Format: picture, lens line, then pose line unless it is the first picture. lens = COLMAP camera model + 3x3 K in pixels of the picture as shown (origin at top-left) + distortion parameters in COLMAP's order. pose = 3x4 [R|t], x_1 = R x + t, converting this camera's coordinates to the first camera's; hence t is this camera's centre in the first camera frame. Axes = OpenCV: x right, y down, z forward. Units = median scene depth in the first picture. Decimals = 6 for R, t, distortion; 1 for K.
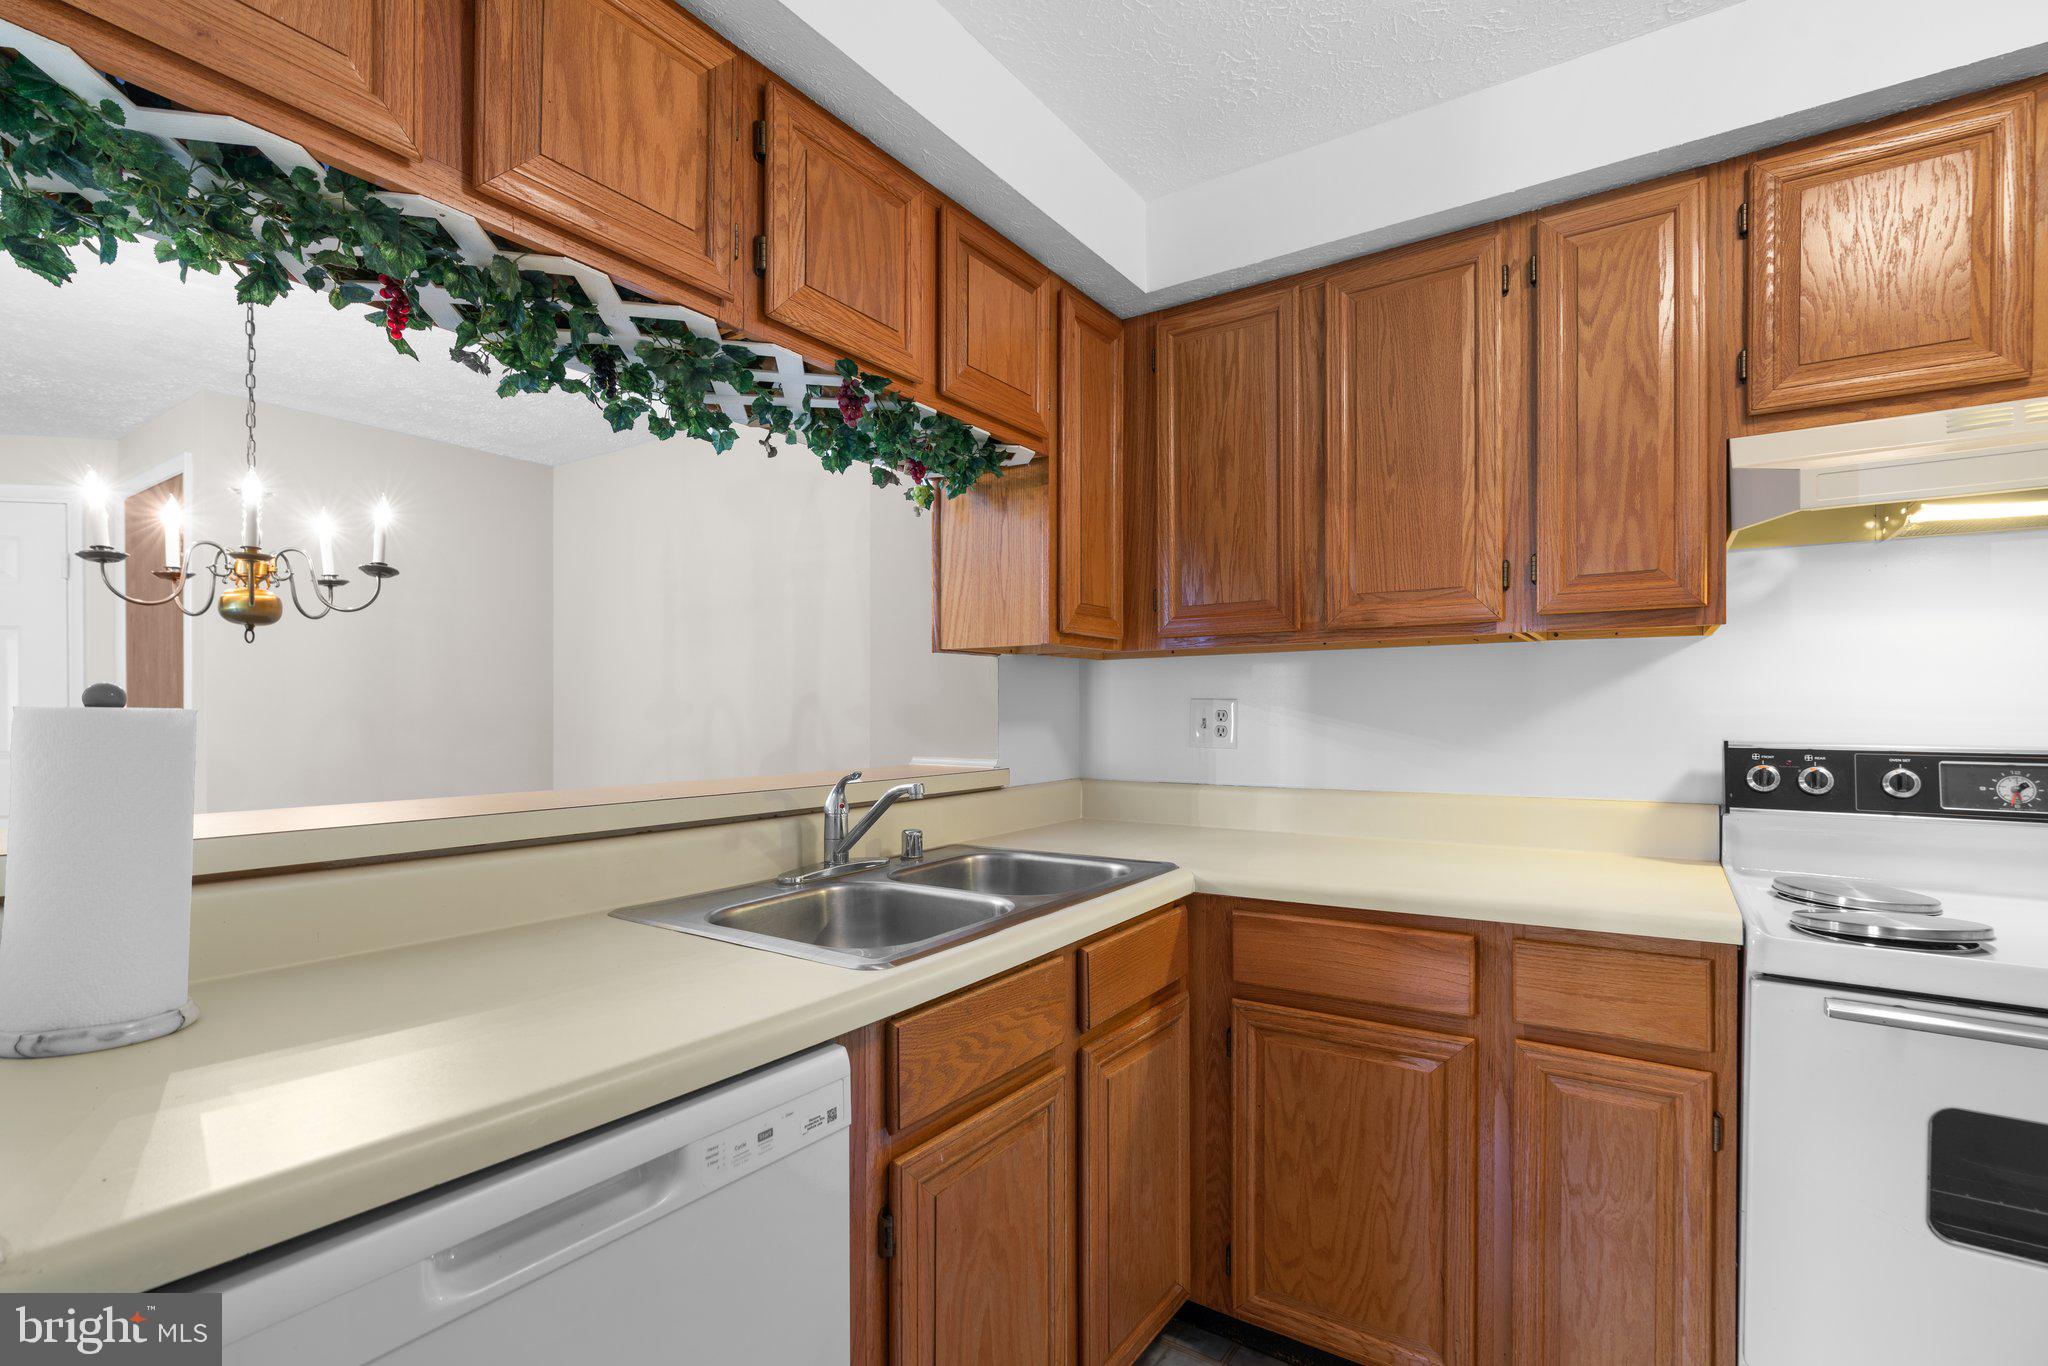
lens RADIAL K [[910.6, 0, 1037.7], [0, 910.6, 720.1], [0, 0, 1]] dist [-0.011726, 0.004167]
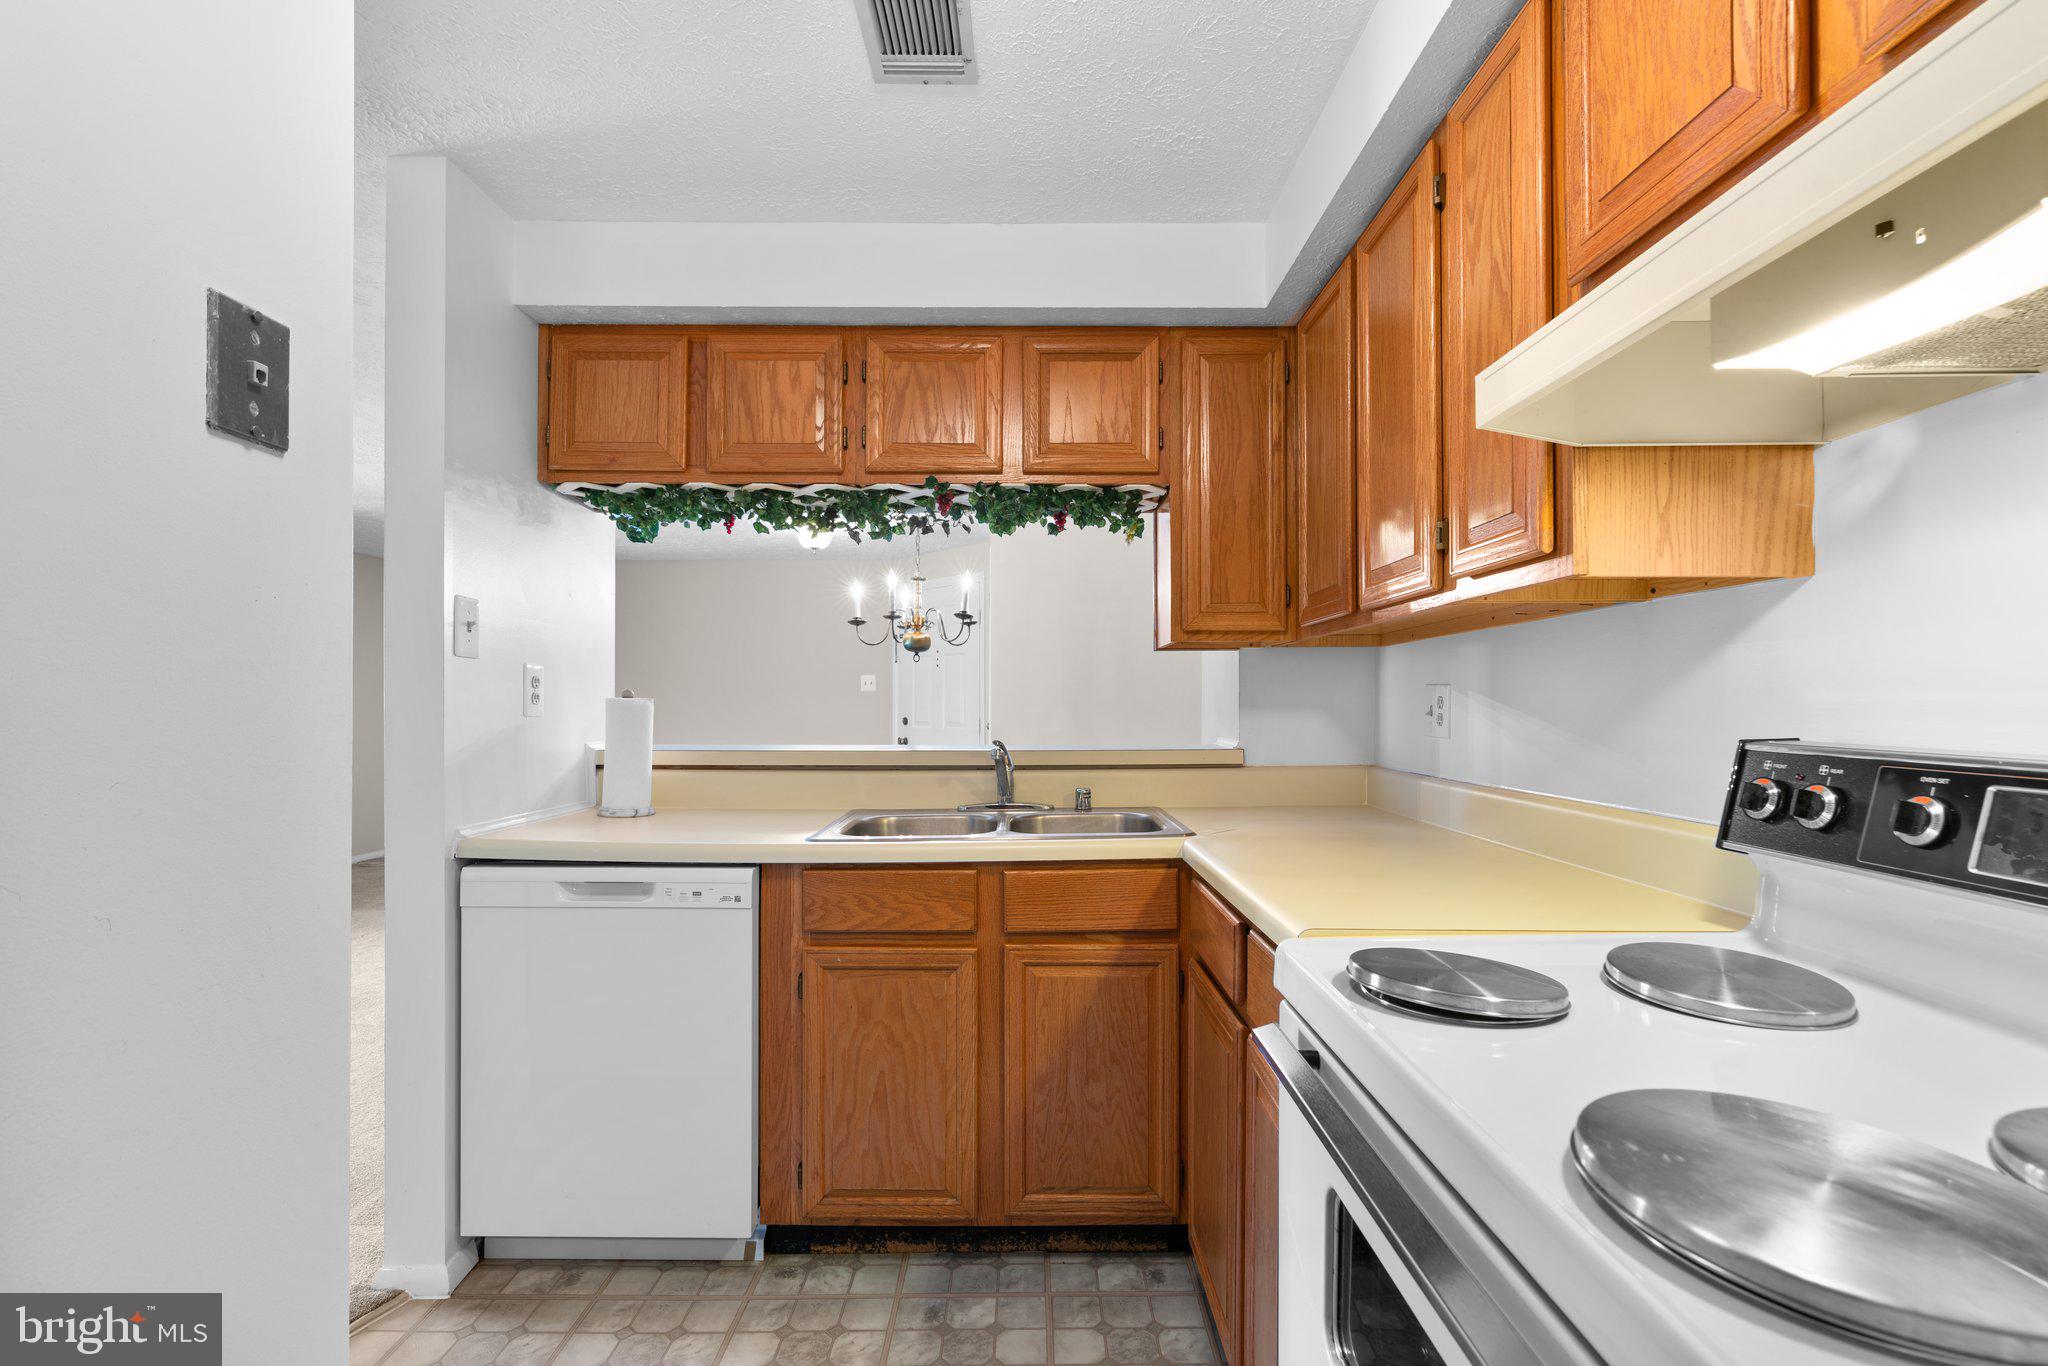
lens RADIAL K [[910.6, 0, 1046.4], [0, 910.6, 702.4], [0, 0, 1]] dist [-0.011726, 0.004167]
pose [[0.580289, 0.000288, -0.814410, 1.064905], [-0.005589, 0.999978, -0.003629, 0.000953], [0.814391, 0.006657, 0.580278, 0.221841]]
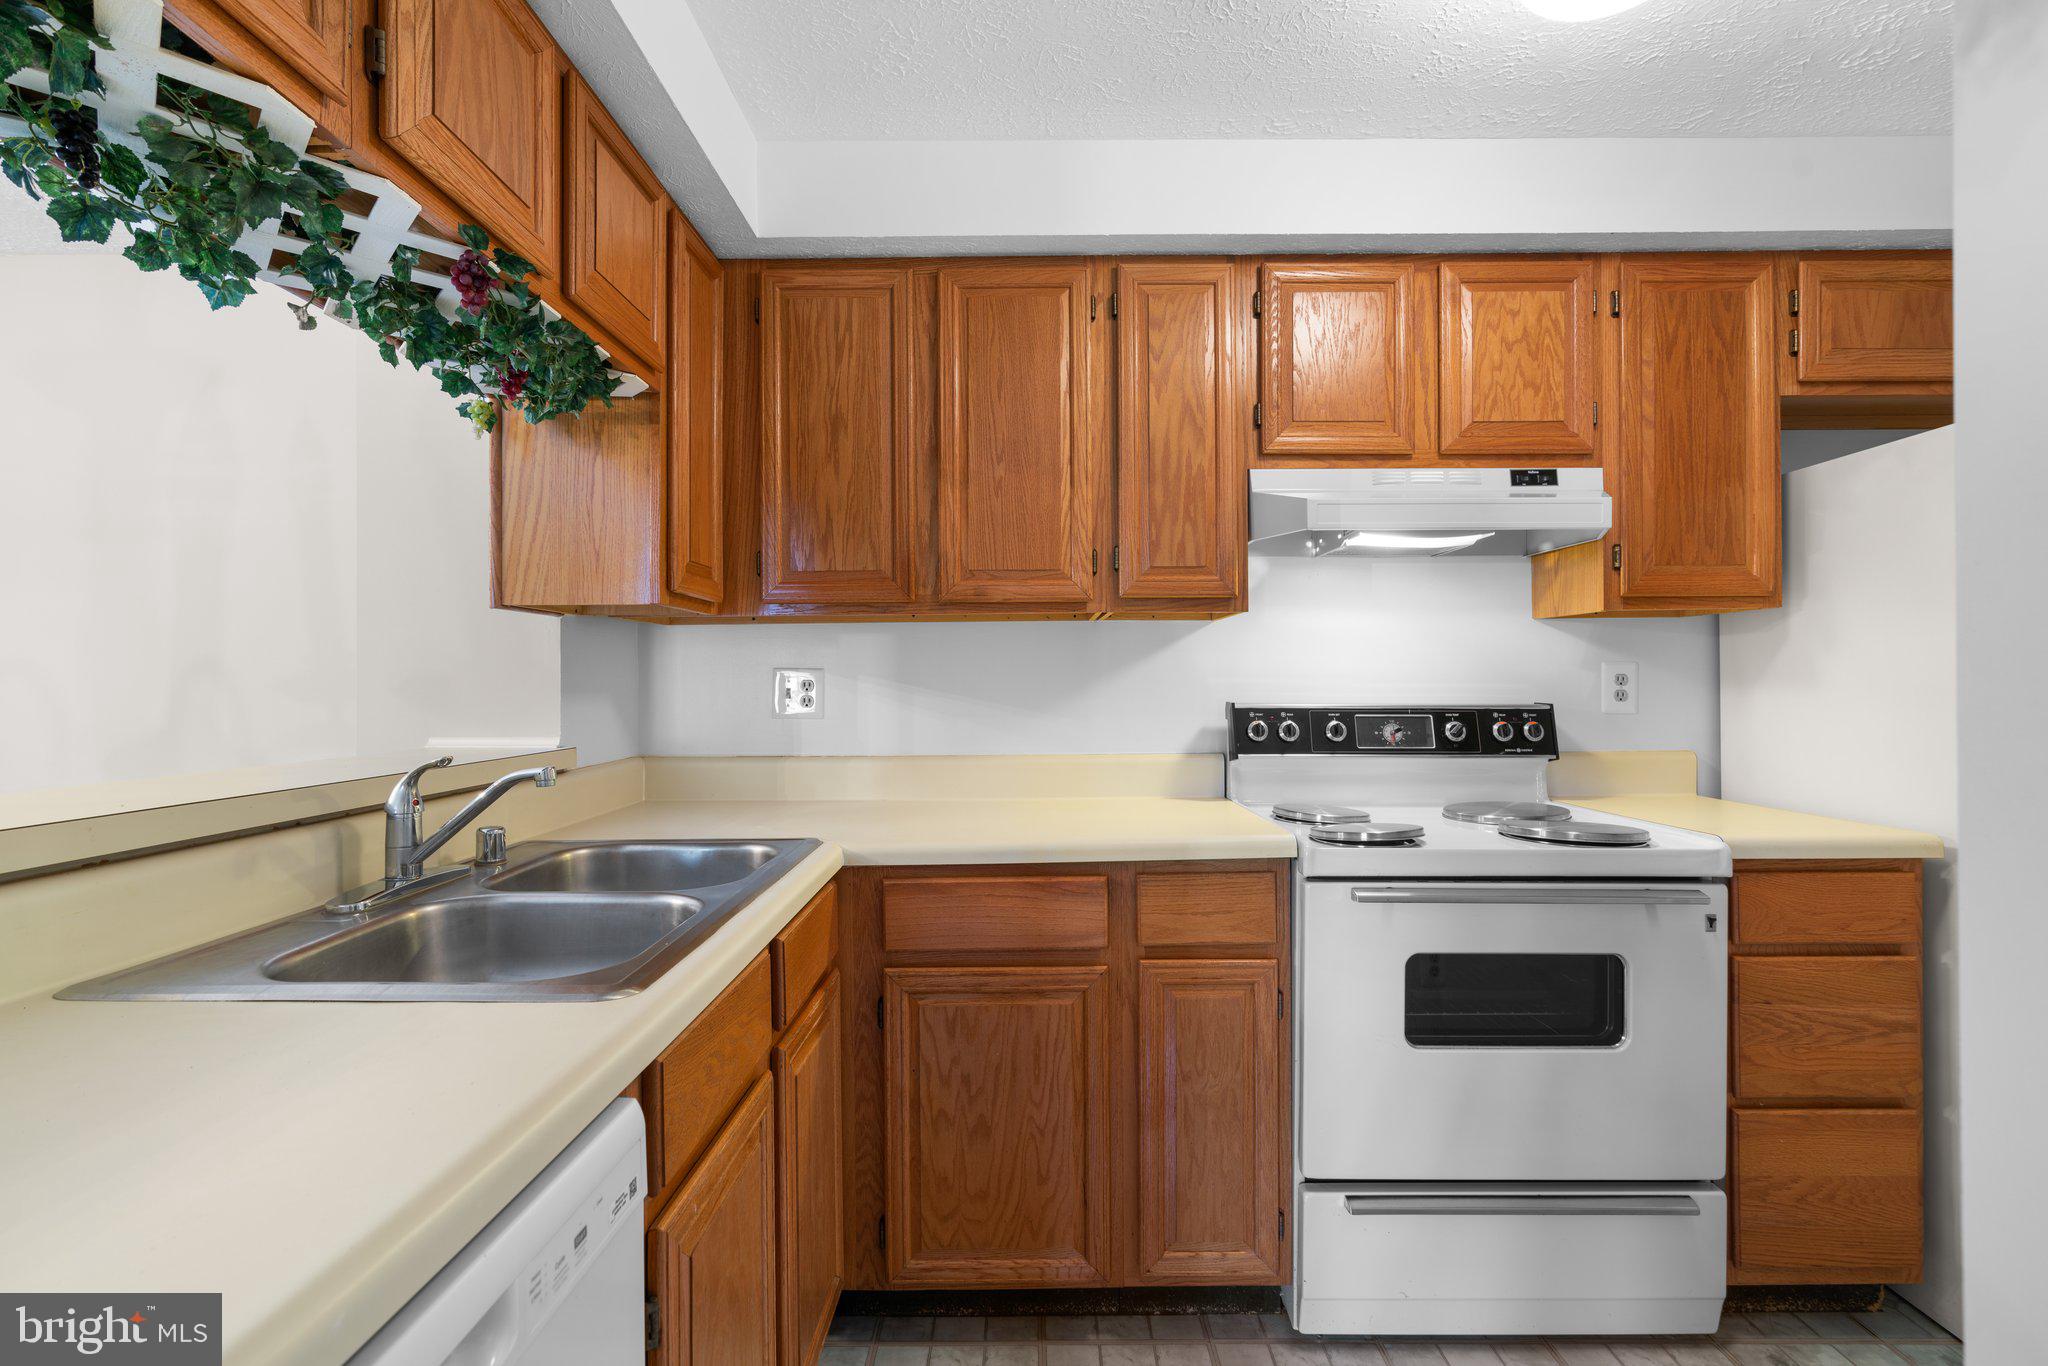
lens RADIAL K [[910.6, 0, 1009.5], [0, 910.6, 684.1], [0, 0, 1]] dist [-0.011726, 0.004167]
pose [[0.840438, -0.001025, 0.541906, -0.219903], [0.007559, 0.999923, -0.009832, 0.006778], [-0.541854, 0.012359, 0.840382, 0.091395]]
